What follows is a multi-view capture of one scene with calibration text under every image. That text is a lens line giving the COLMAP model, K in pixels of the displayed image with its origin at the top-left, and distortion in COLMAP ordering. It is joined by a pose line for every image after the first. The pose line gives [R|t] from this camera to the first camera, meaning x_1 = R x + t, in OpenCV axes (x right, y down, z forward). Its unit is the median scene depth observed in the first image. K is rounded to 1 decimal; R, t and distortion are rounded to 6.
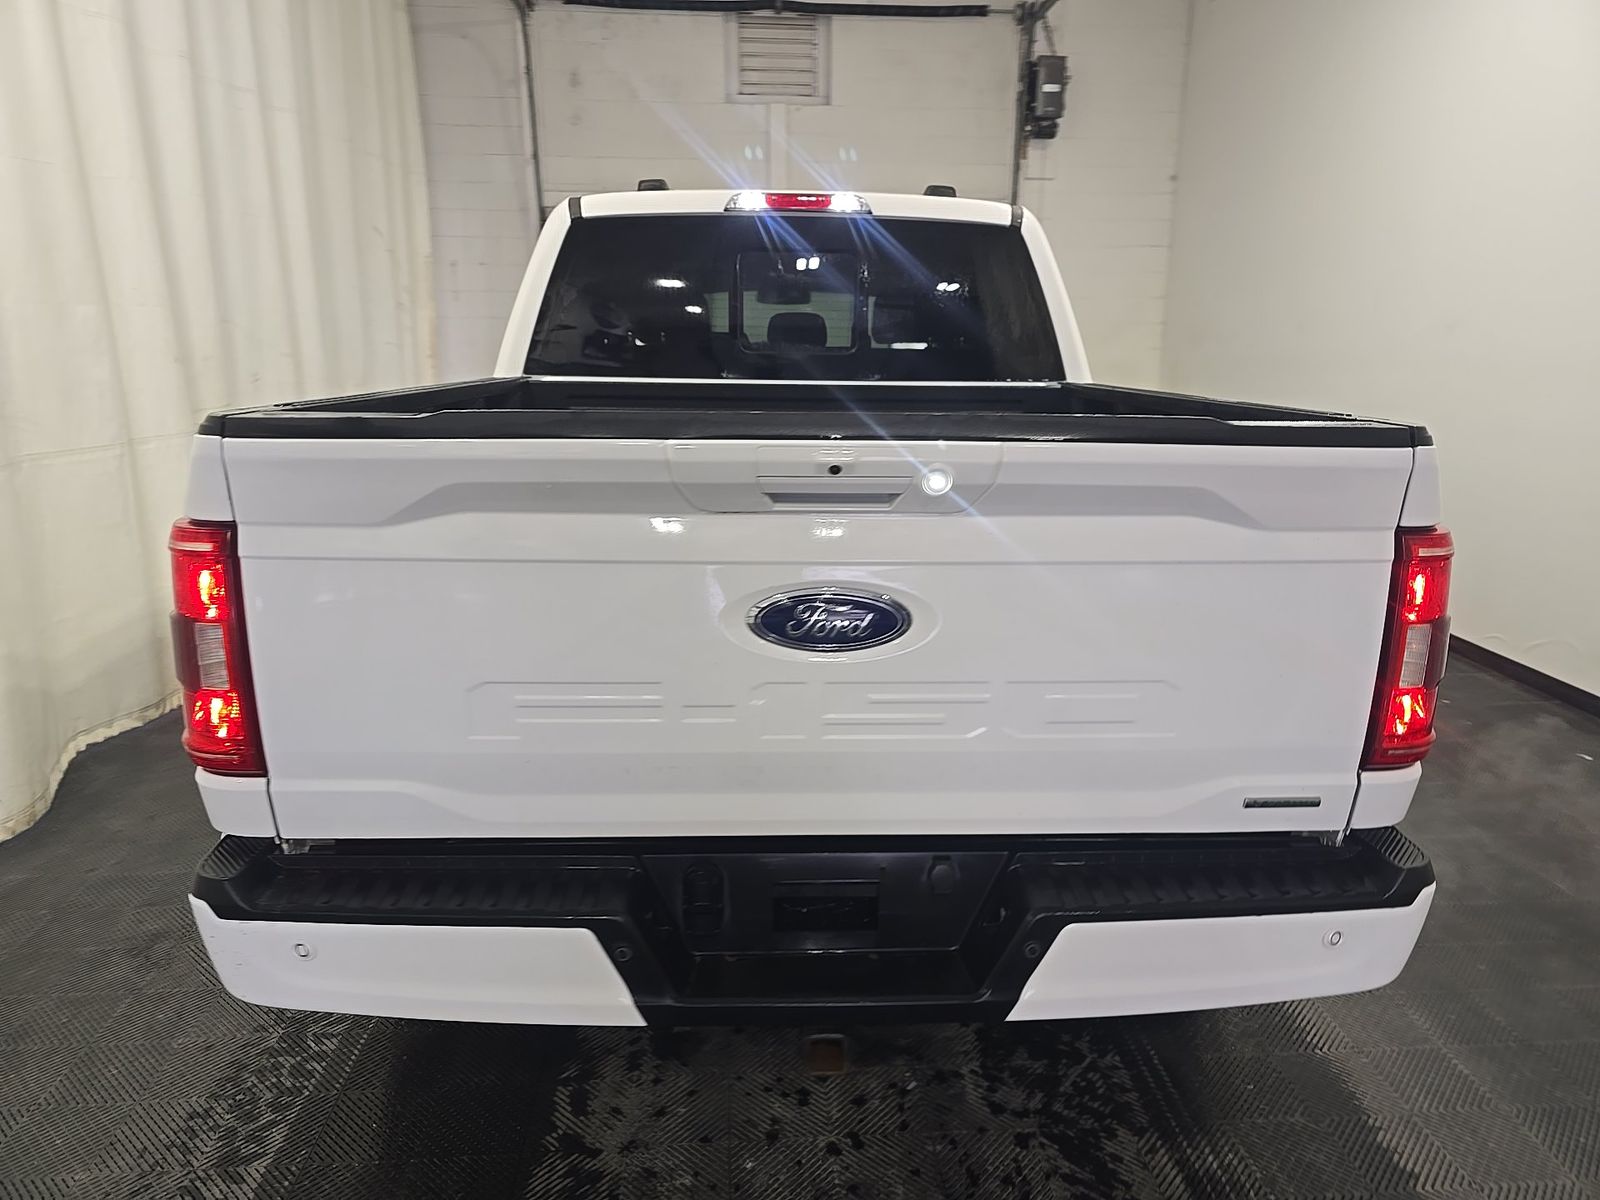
lens RADIAL K [[1079.6, 0, 817.8], [0, 1079.6, 595.9], [0, 0, 1]] dist [0.048443, -0.056149]
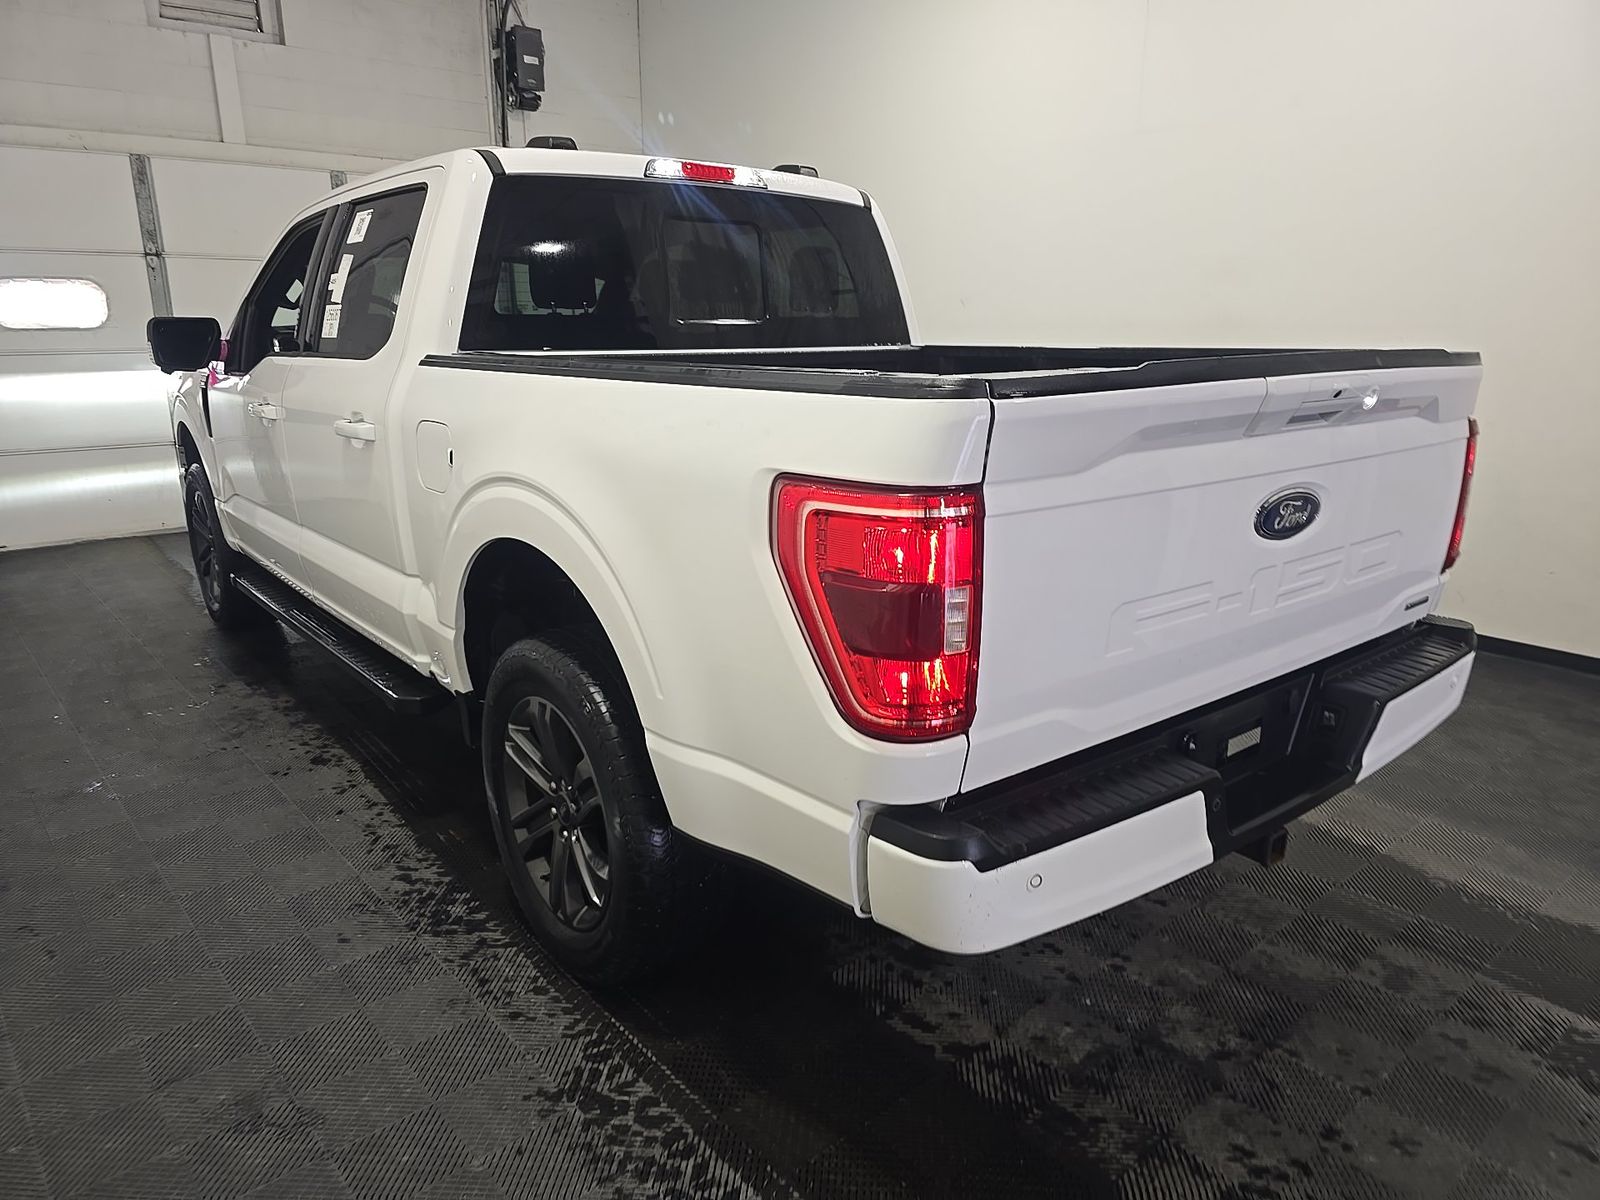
lens RADIAL K [[1069.0, 0, 817.6], [0, 1069.0, 599.7], [0, 0, 1]] dist [0.055493, -0.045193]
pose [[0.801117, -0.161630, 0.576270, -0.582006], [0.147048, 0.986486, 0.072262, -0.025612], [-0.580162, 0.026849, 0.814058, 0.127627]]
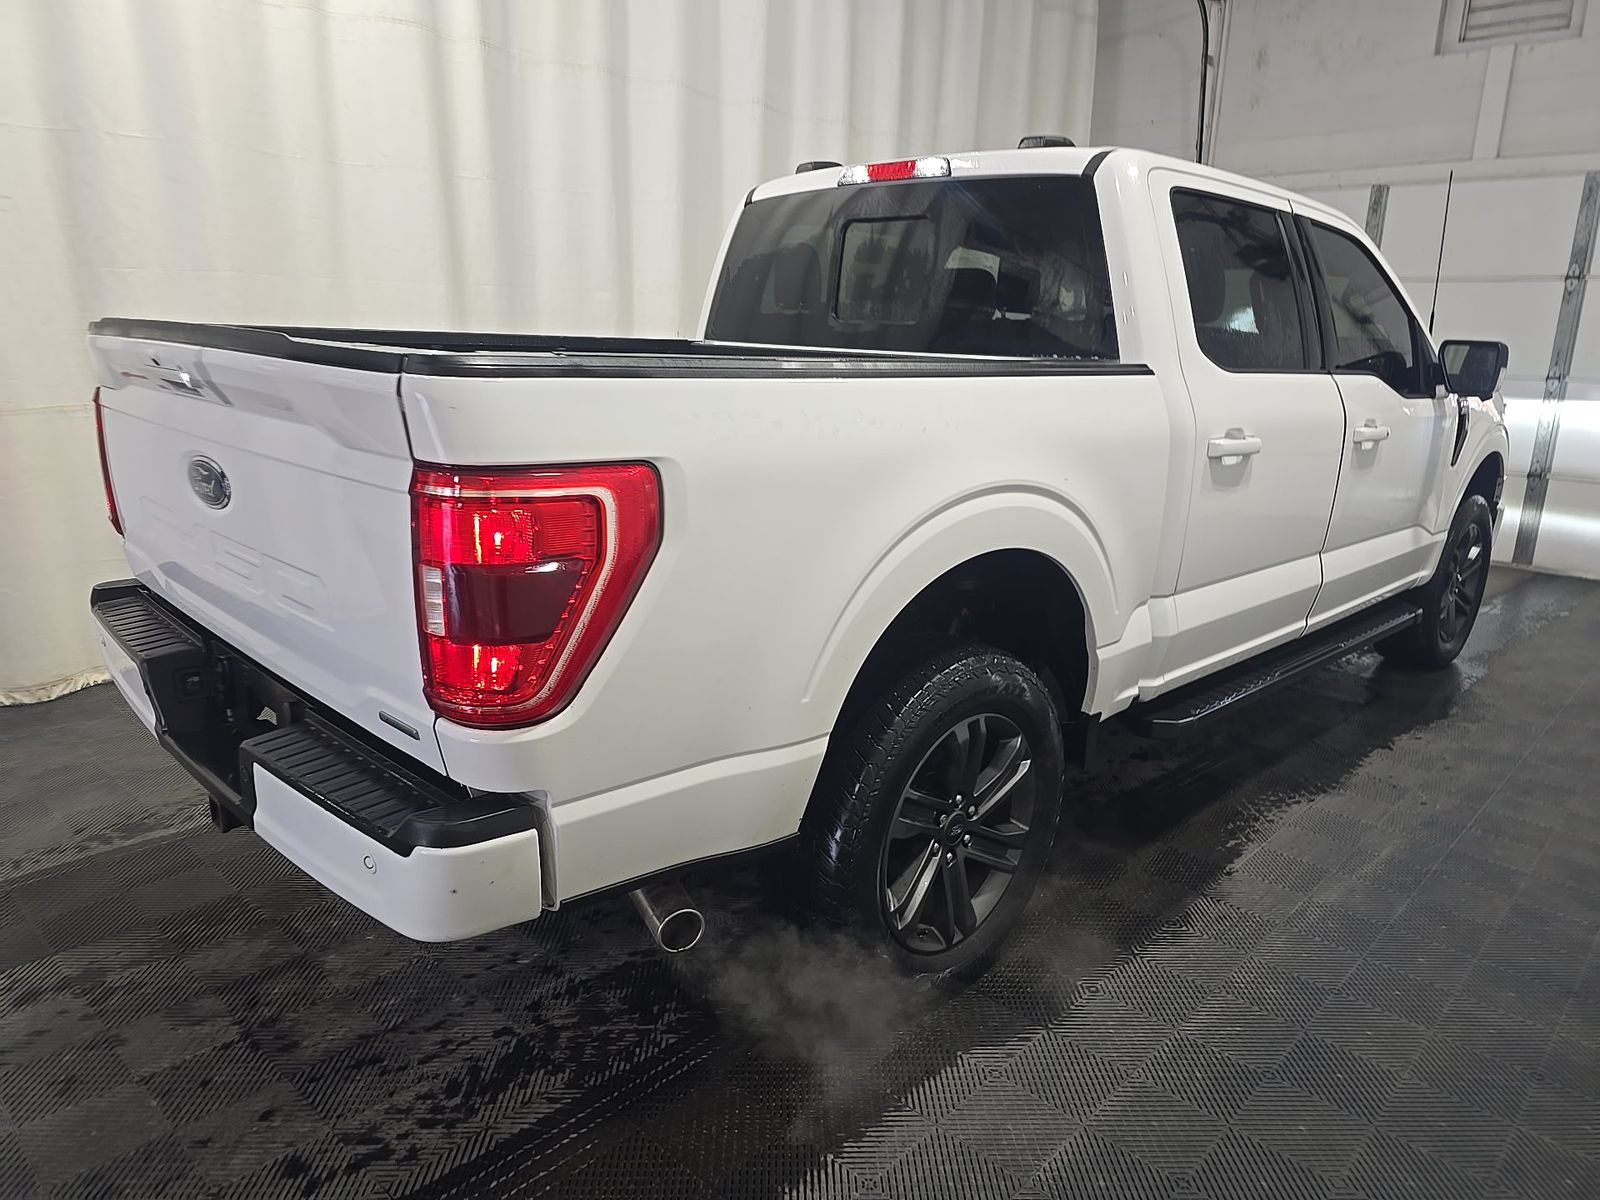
lens RADIAL K [[1069.0, 0, 817.6], [0, 1069.0, 599.7], [0, 0, 1]] dist [0.055493, -0.045193]
pose [[0.670298, 0.191927, -0.716843, 0.721217], [-0.195123, 0.977569, 0.079280, -0.042070], [0.715980, 0.086732, 0.692712, 0.297661]]
